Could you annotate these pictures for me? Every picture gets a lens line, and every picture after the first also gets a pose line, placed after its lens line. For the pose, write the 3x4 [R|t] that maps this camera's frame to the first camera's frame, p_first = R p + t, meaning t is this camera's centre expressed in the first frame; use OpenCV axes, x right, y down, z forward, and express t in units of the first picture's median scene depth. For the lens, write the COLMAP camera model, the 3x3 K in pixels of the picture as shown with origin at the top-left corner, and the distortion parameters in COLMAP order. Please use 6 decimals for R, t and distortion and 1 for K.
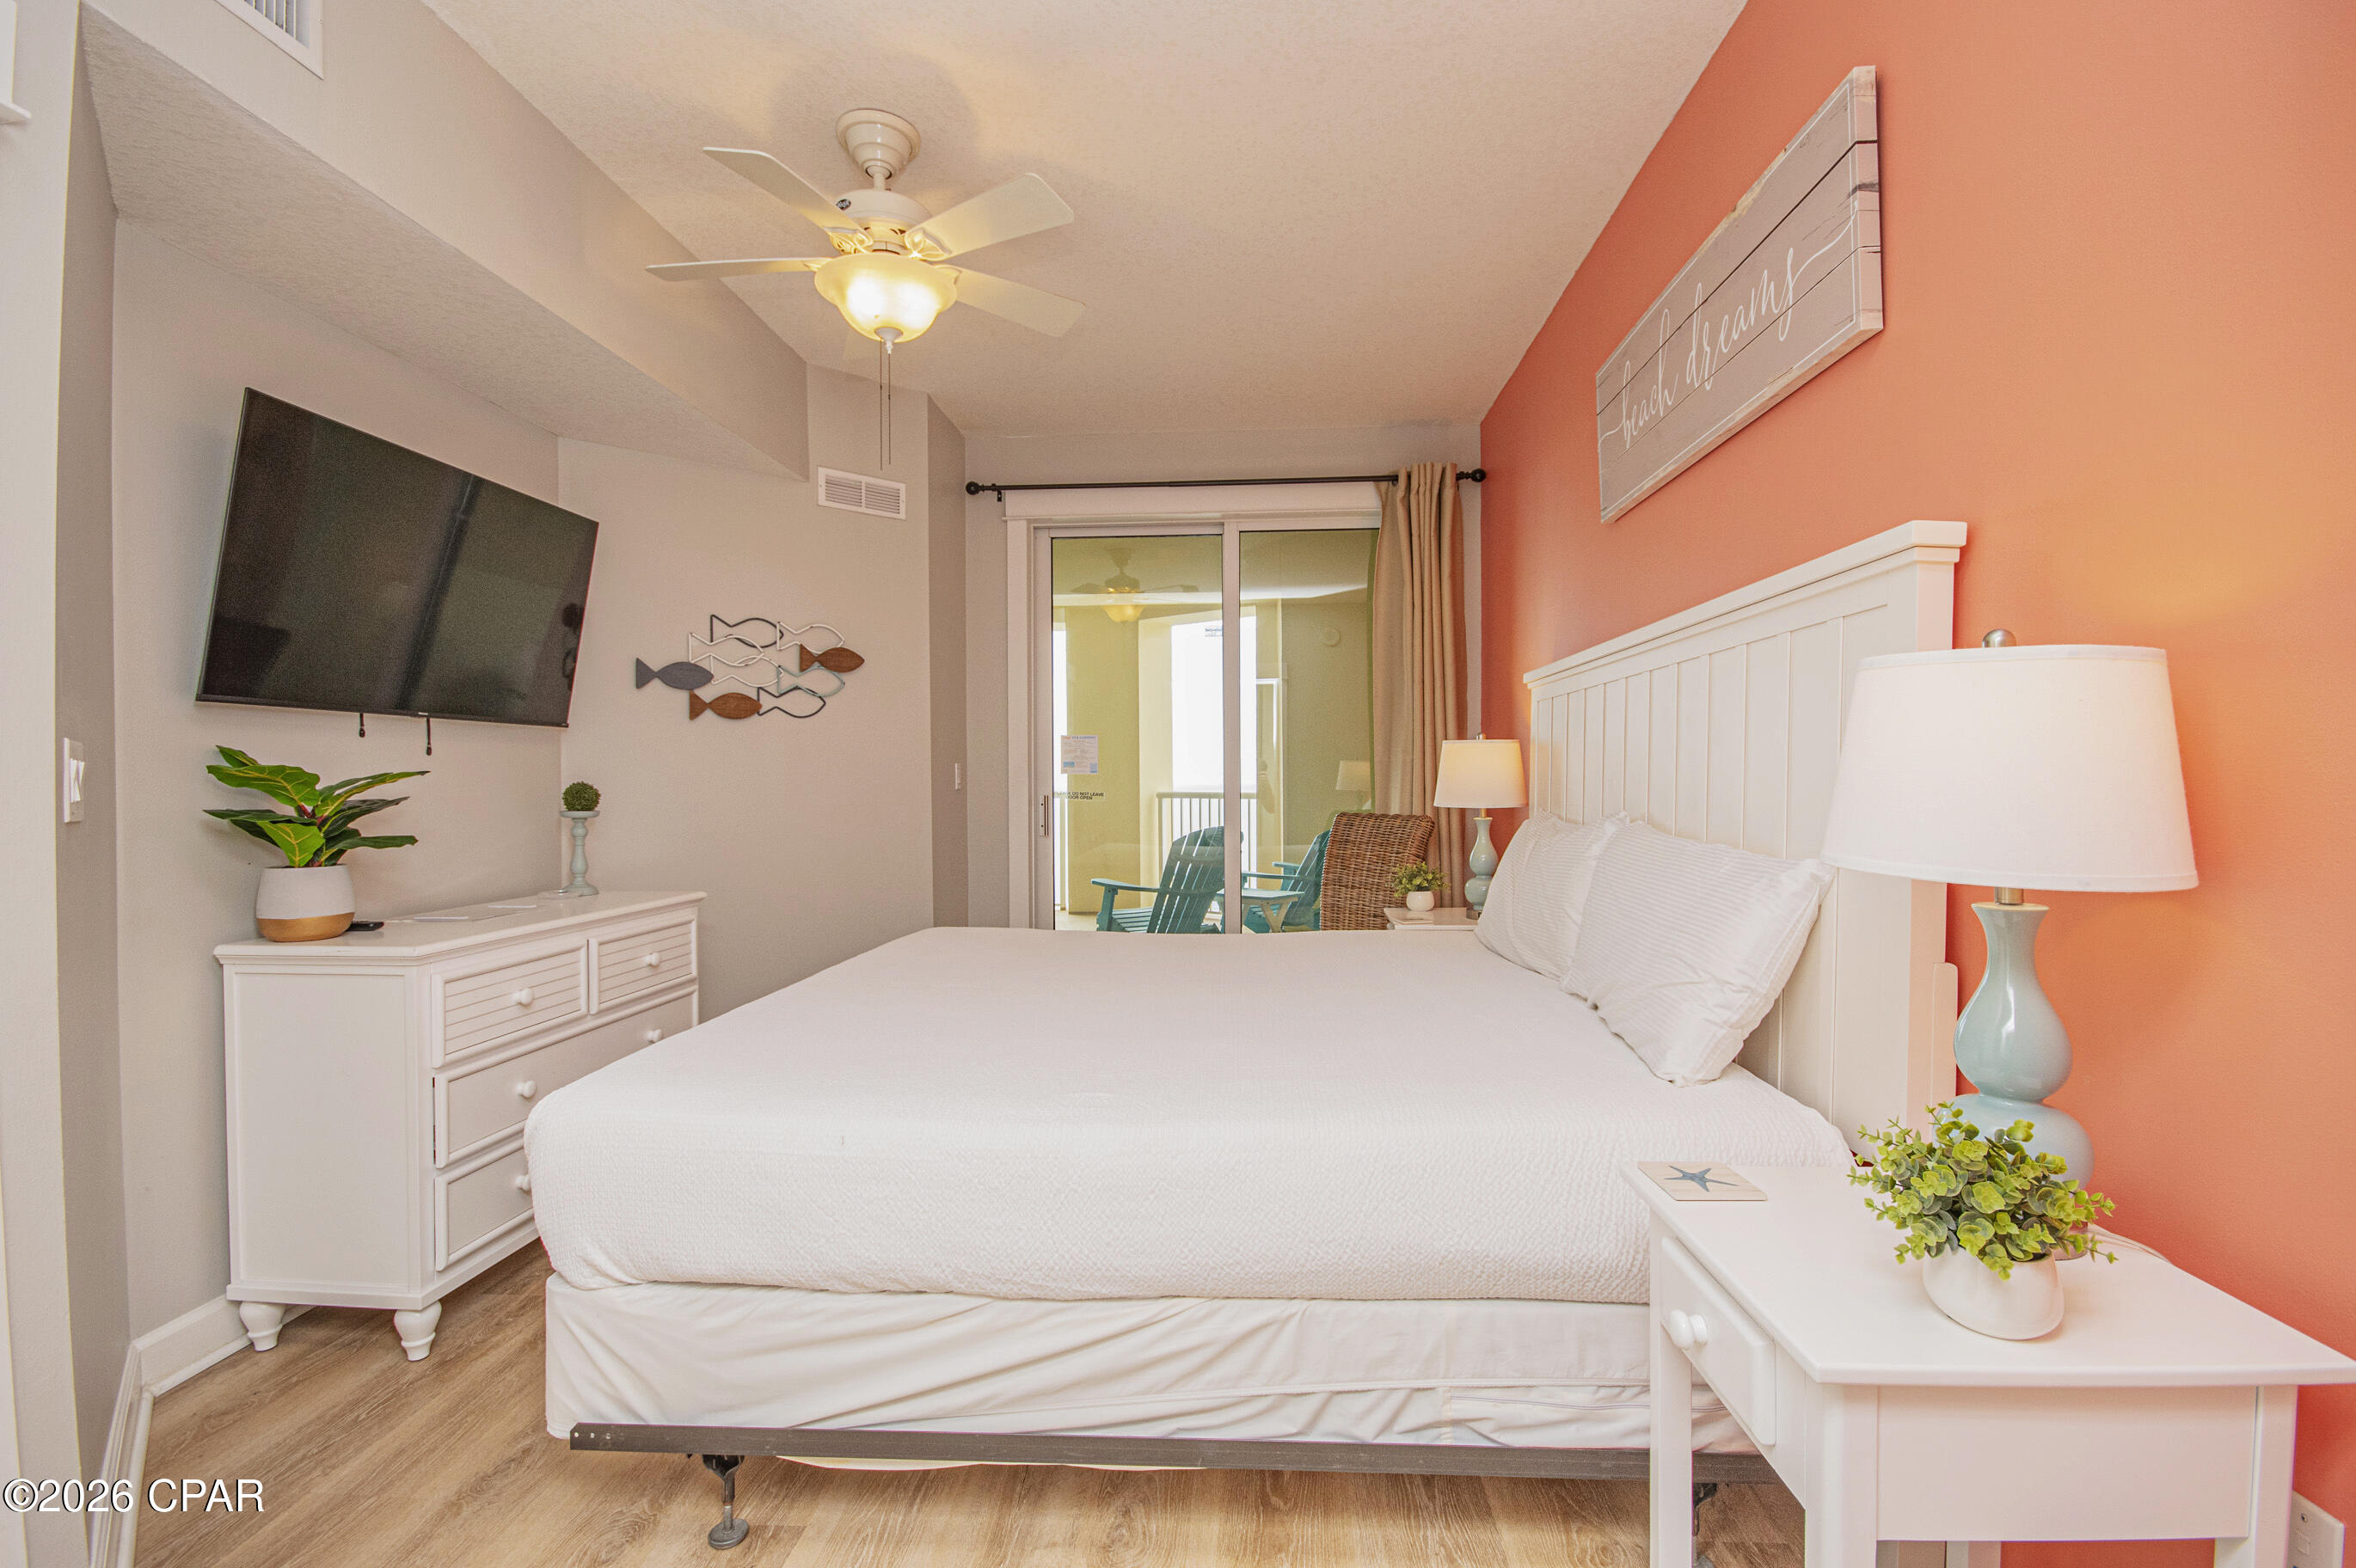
lens RADIAL K [[1051.7, 0, 1213.5], [0, 1051.7, 784.9], [0, 0, 1]] dist [0.023977, -0.017321]
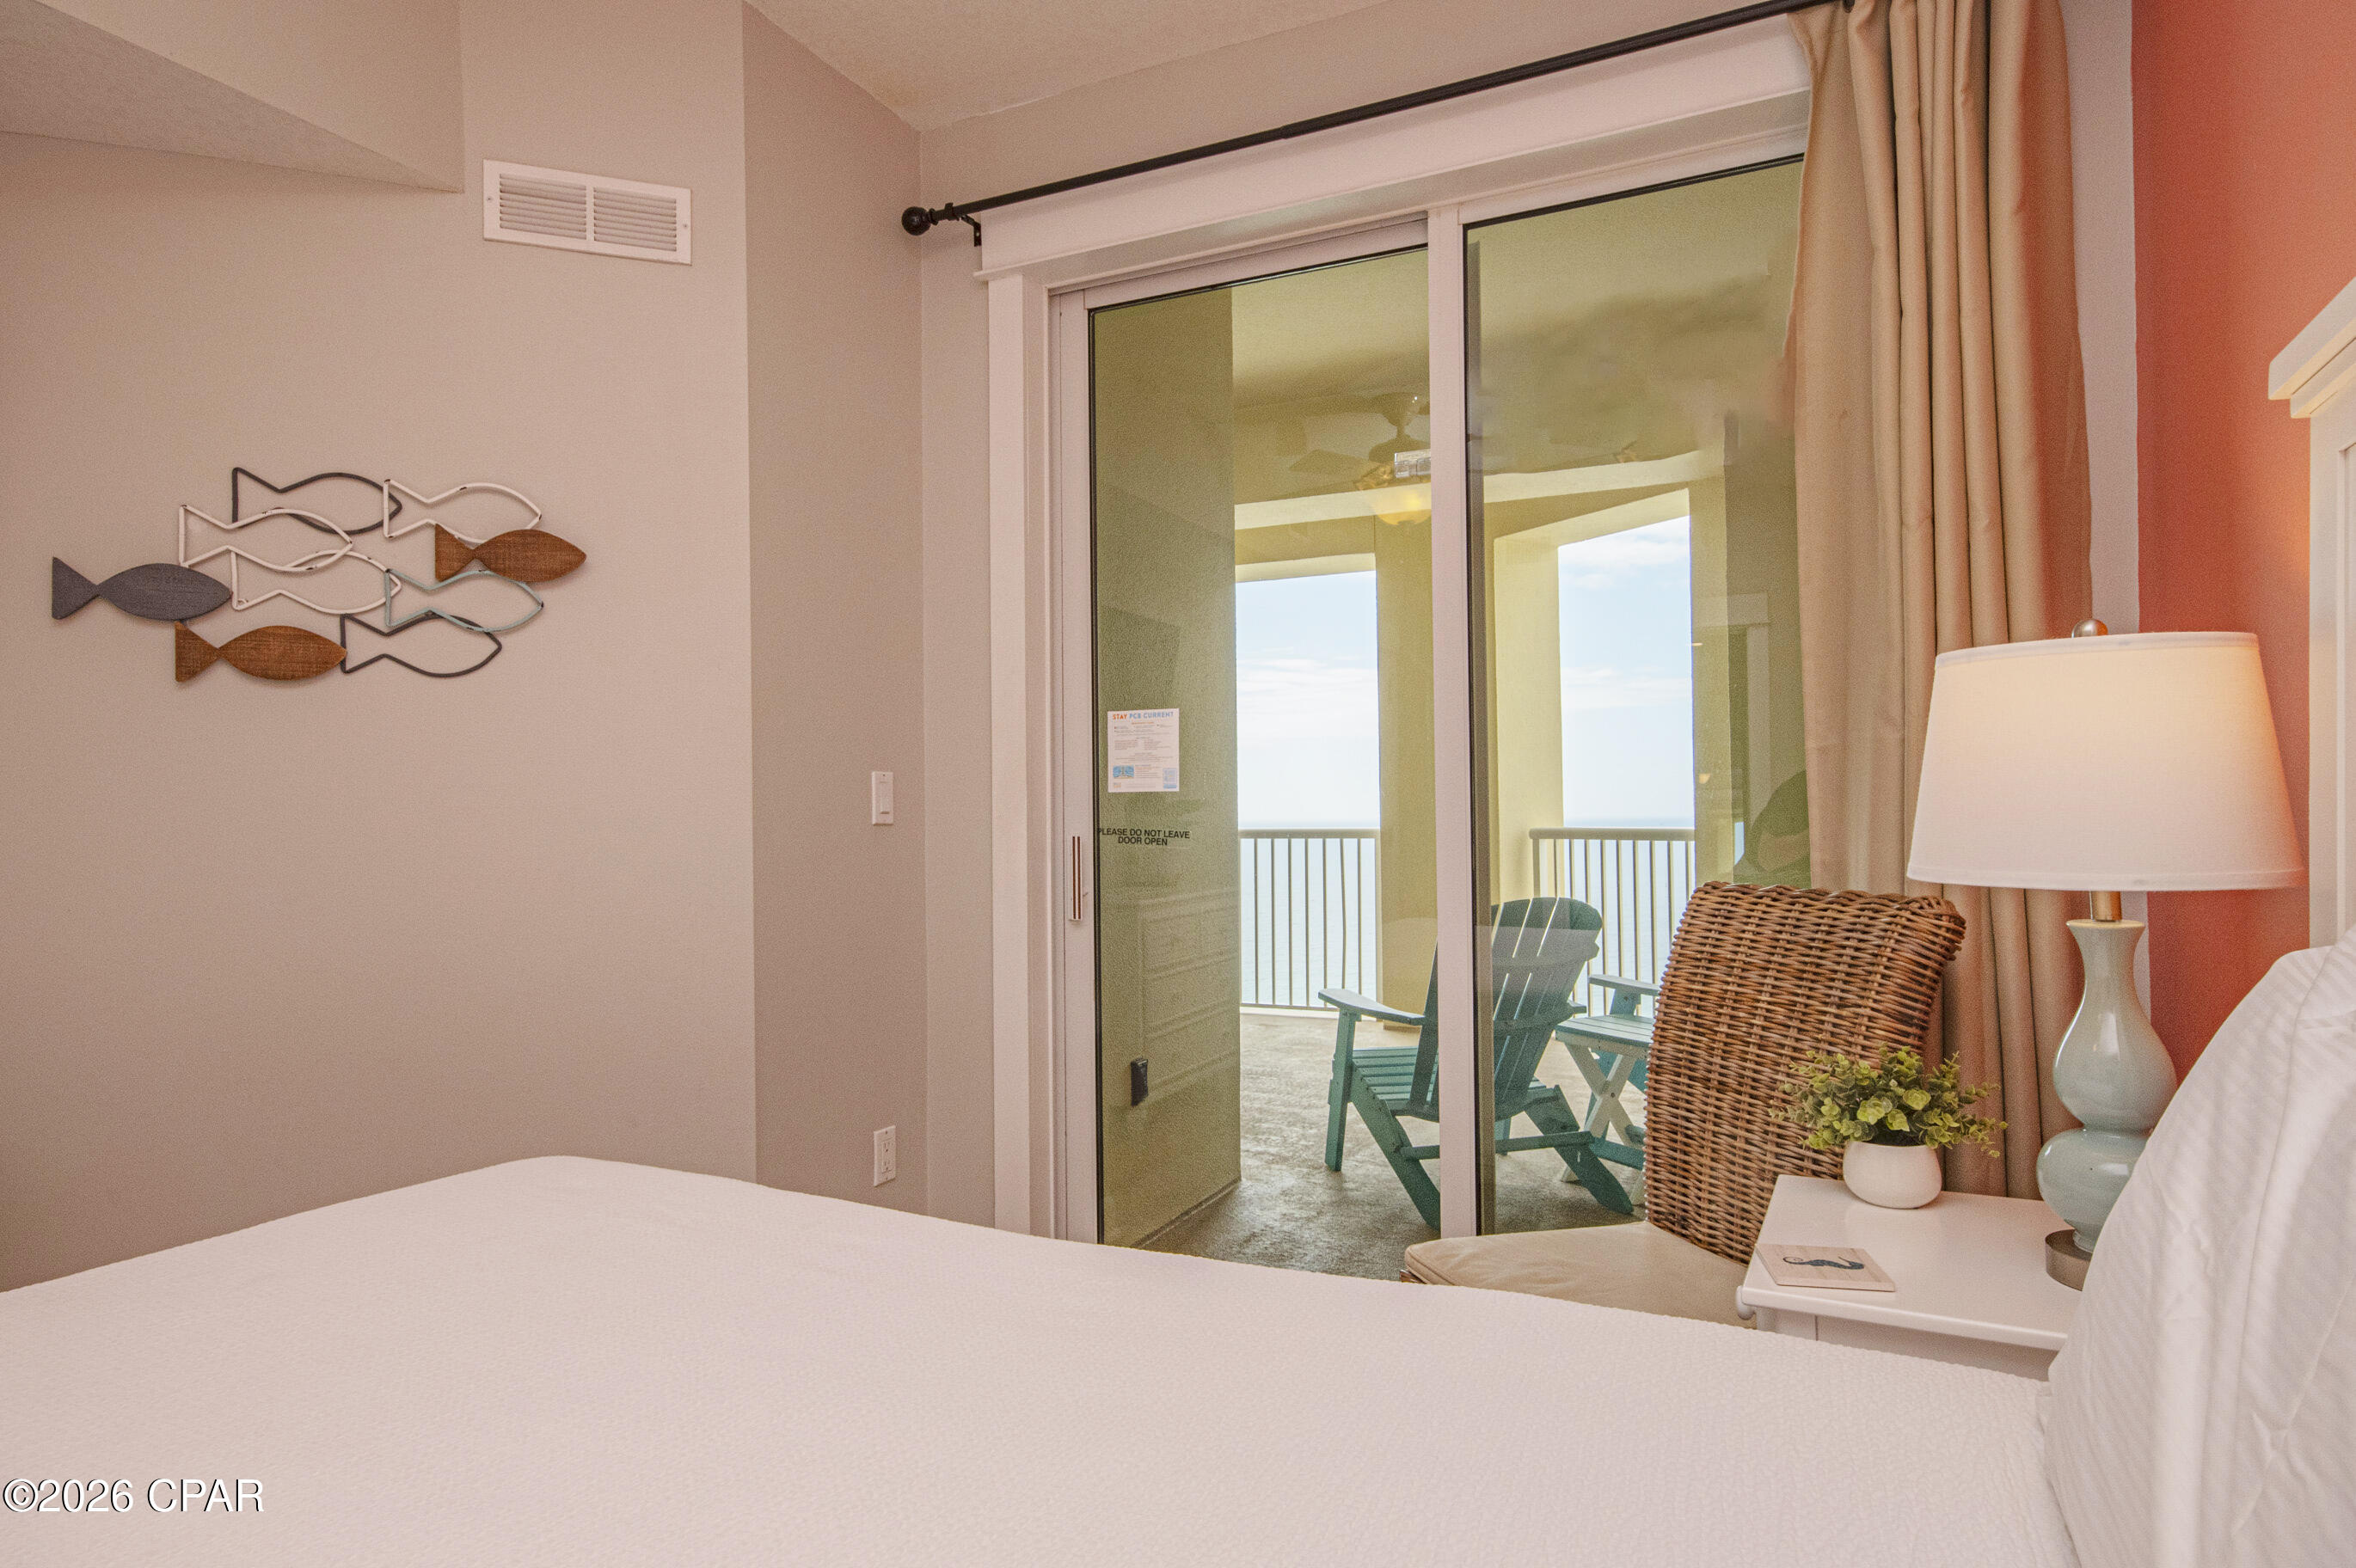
lens RADIAL K [[1349.9, 0, 1216.6], [0, 1349.9, 781.8], [0, 0, 1]] dist [0.035949, -0.000485]
pose [[0.924099, -0.015807, -0.381826, 0.172631], [0.005040, 0.999561, -0.029181, 0.003888], [0.382119, 0.025042, 0.923774, 0.556593]]
